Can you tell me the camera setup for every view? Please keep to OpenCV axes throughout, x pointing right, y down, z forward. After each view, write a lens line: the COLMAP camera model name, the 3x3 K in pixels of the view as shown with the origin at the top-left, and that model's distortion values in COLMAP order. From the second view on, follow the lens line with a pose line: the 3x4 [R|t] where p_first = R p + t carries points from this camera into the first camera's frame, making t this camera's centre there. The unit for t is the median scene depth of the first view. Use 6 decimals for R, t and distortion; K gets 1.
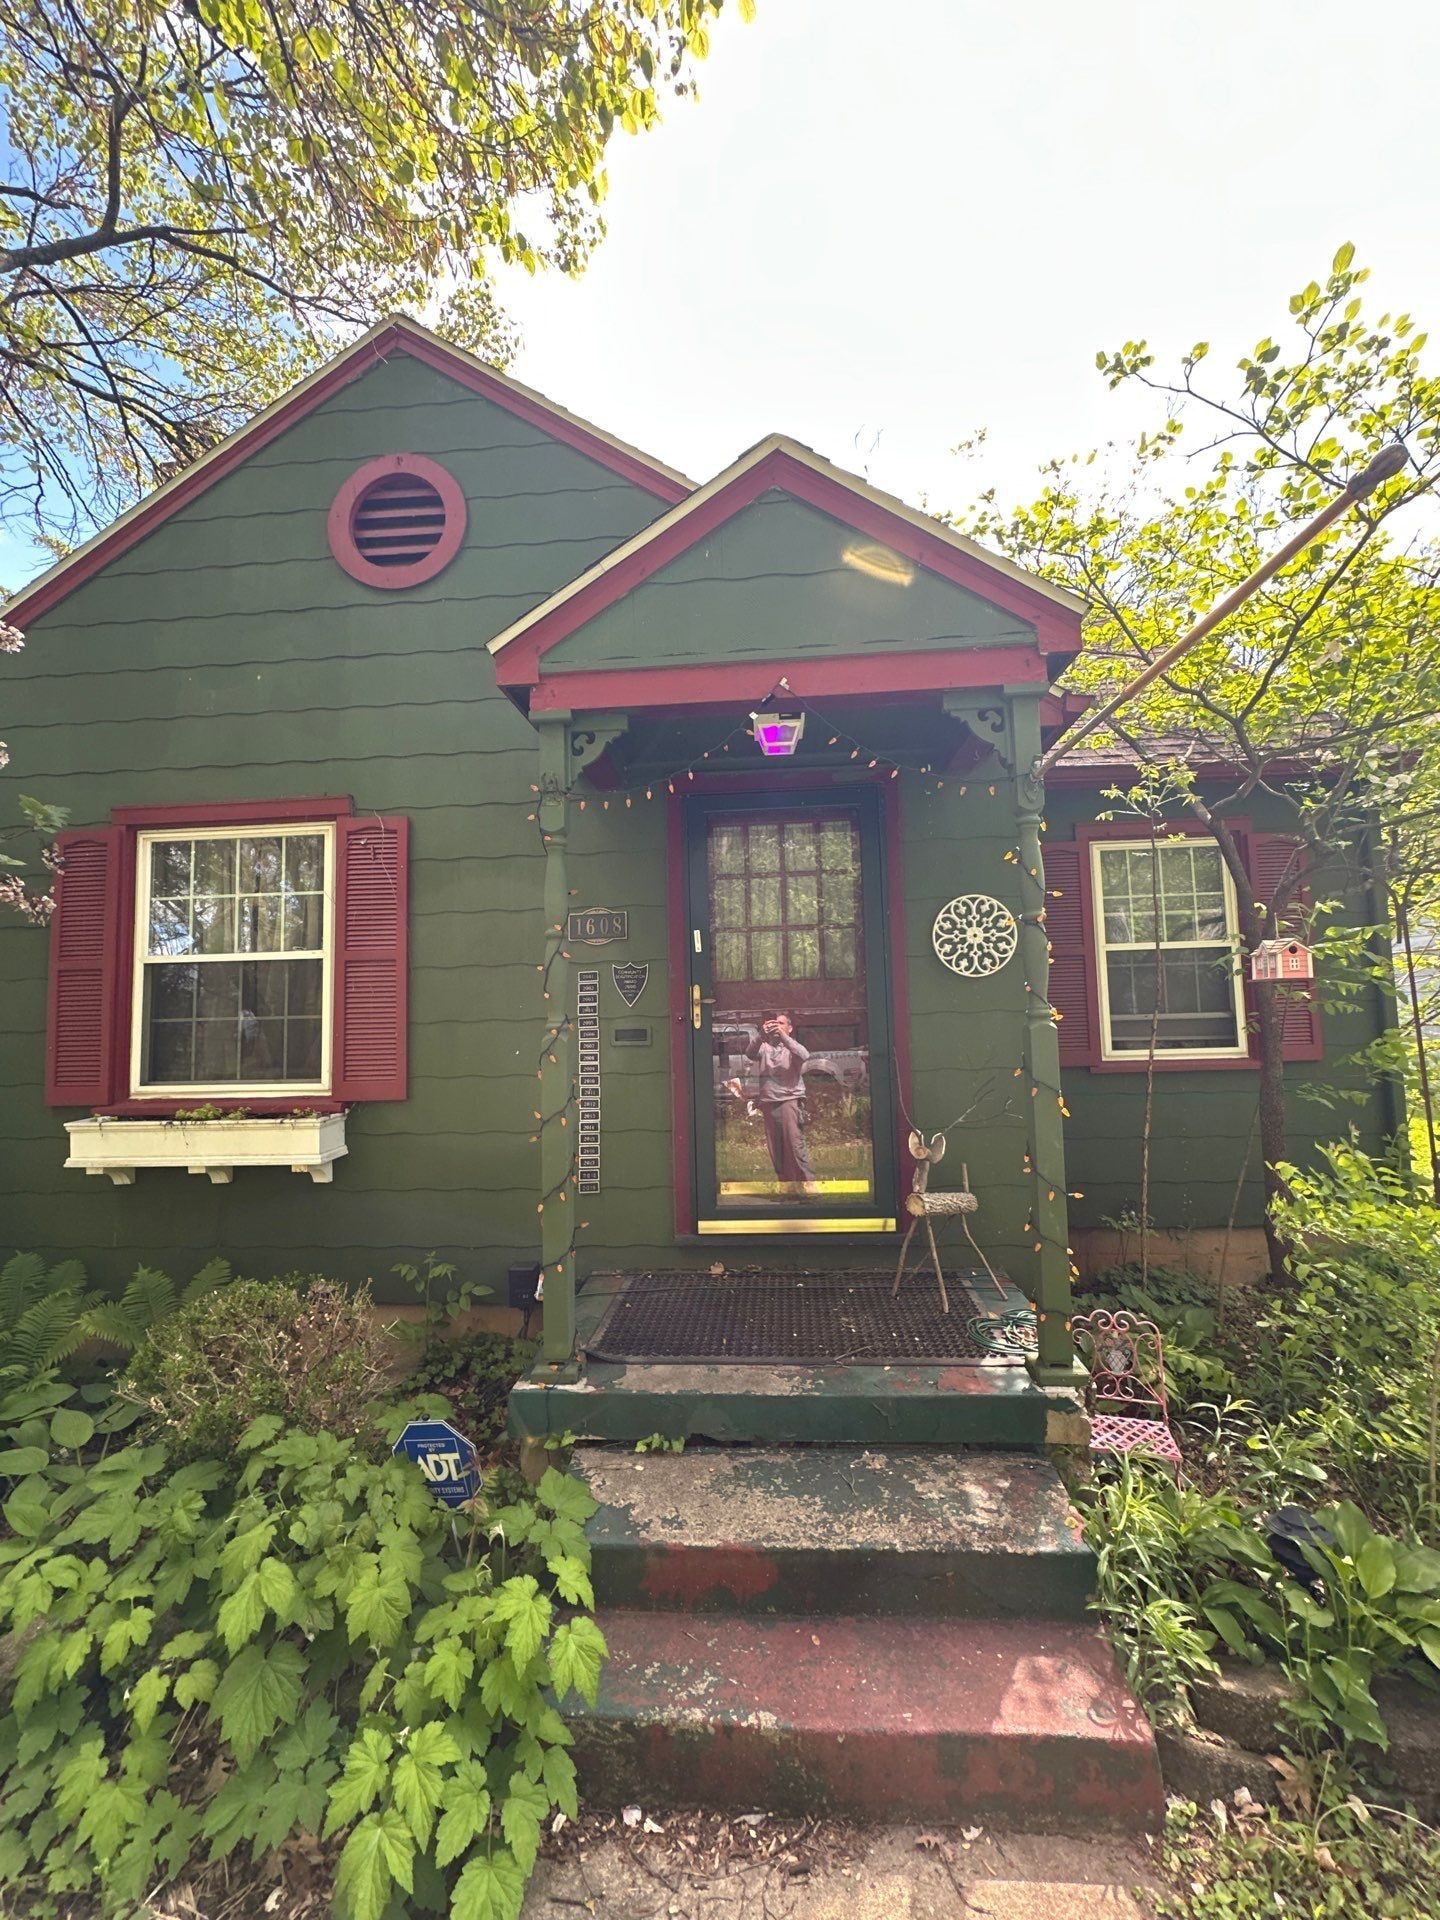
lens RADIAL K [[755.2, 0, 708.4], [0, 755.2, 962.5], [0, 0, 1]] dist [-0.001940, -0.000315]
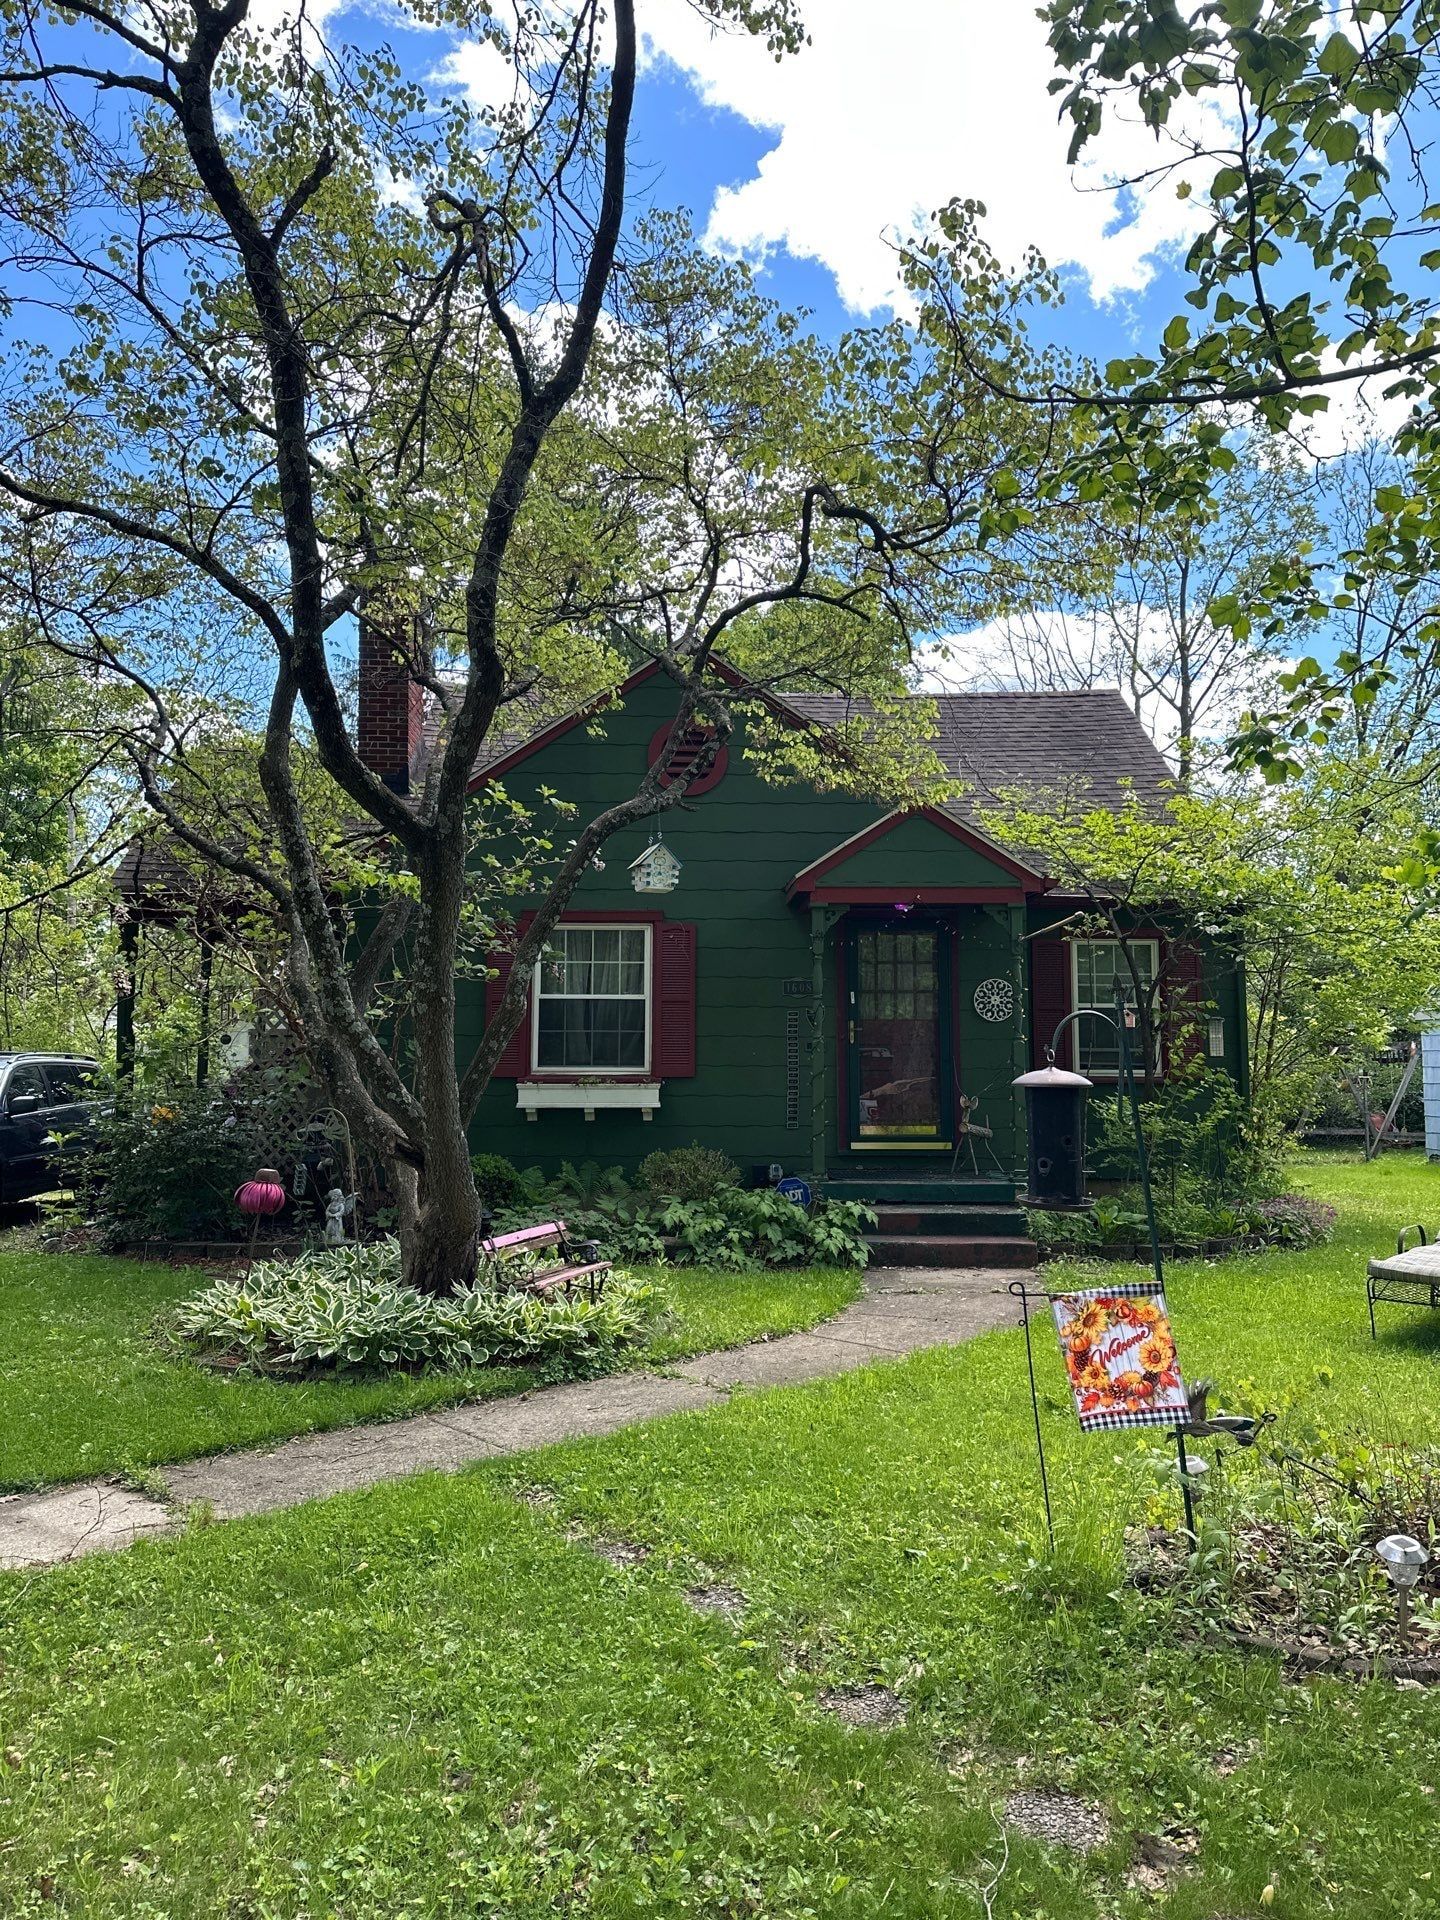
lens RADIAL K [[1340.6, 0, 652.2], [0, 1340.6, 962.2], [0, 0, 1]] dist [0.064000, -0.075158]
pose [[0.997263, 0.033922, 0.065692, -0.733308], [-0.033068, 0.999354, -0.014043, -0.052428], [-0.066126, 0.011832, 0.997741, -2.316239]]
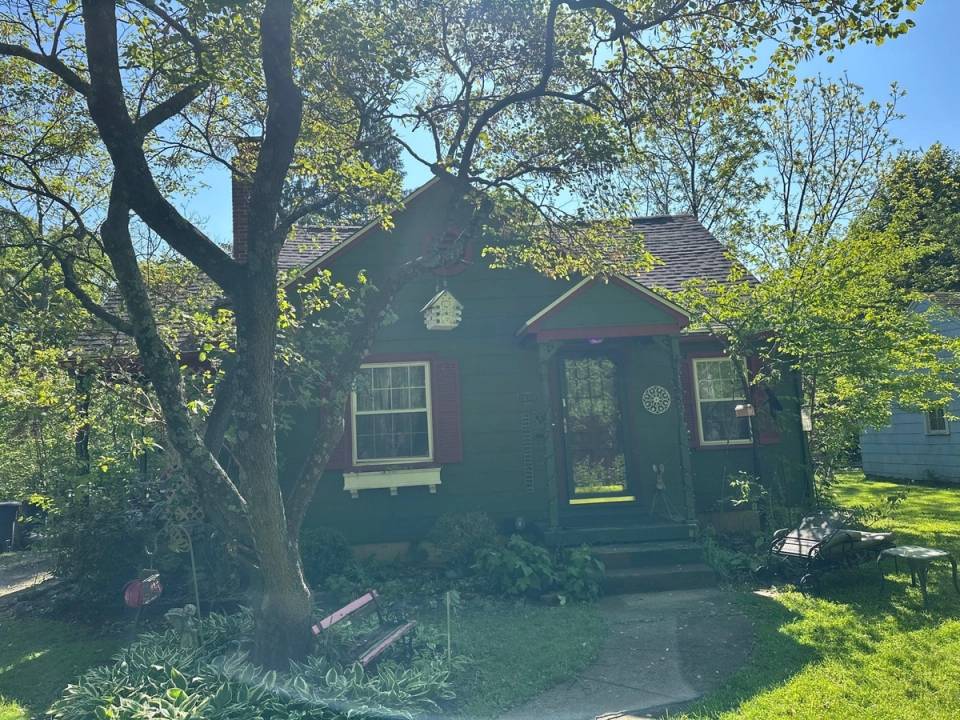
lens RADIAL K [[687.1, 0, 453.6], [0, 687.1, 357.0], [0, 0, 1]] dist [-0.005307, -0.002670]
pose [[0.992558, -0.009967, 0.121361, -0.739721], [0.017217, 0.998119, -0.058835, -0.055340], [-0.120547, 0.060486, 0.990863, -1.541601]]
